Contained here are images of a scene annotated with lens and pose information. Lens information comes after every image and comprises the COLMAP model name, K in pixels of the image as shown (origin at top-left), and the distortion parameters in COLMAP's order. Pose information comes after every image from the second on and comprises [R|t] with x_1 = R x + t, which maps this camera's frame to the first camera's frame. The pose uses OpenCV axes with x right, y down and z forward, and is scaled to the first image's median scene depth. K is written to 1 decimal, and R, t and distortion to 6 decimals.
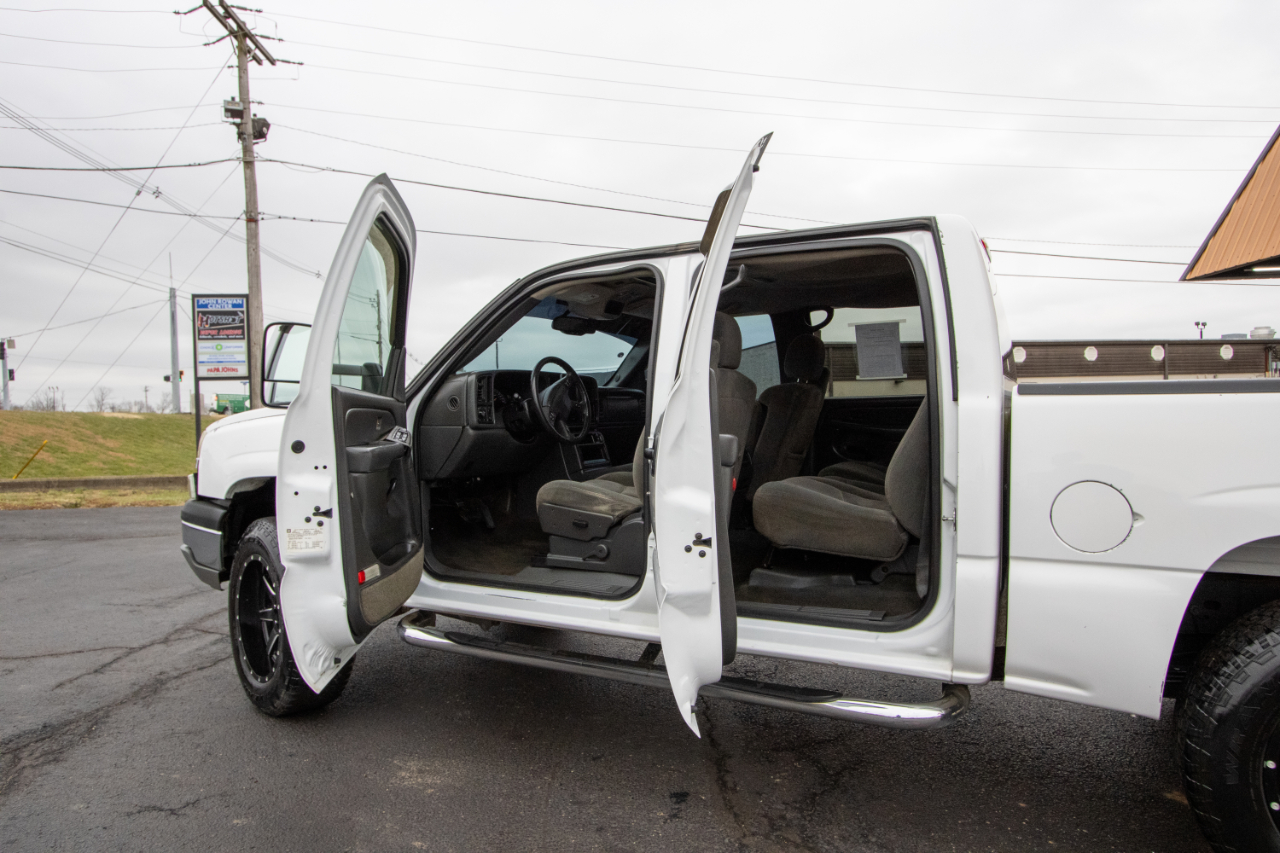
lens RADIAL K [[814.4, 0, 623.7], [0, 814.4, 430.2], [0, 0, 1]] dist [-0.004340, 0.001680]
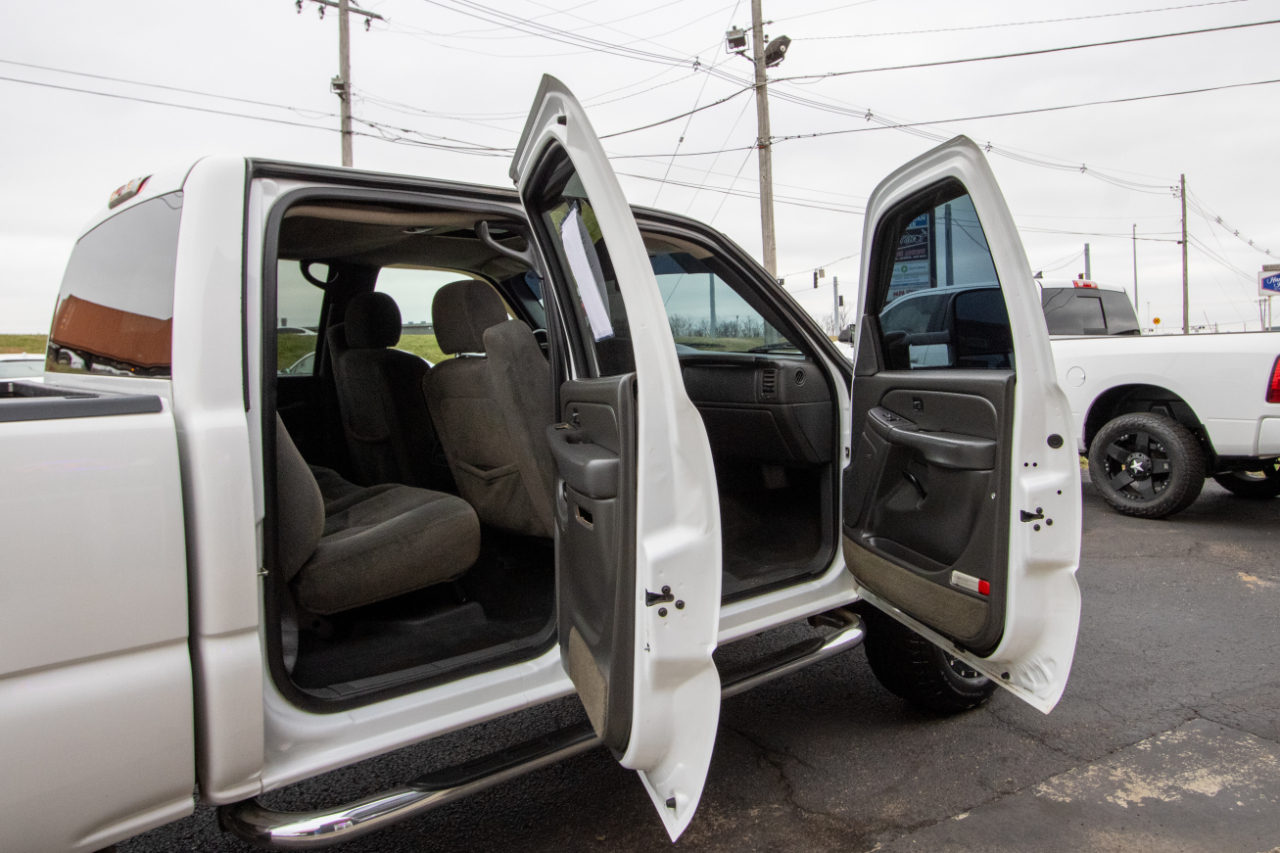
lens RADIAL K [[928.0, 0, 656.1], [0, 928.0, 363.3], [0, 0, 1]] dist [-0.001965, 0.002992]
pose [[0.626013, 0.012104, -0.779719, 0.305761], [-0.001144, 0.999893, 0.014604, -0.015571], [0.779812, -0.008250, 0.625960, 0.195263]]
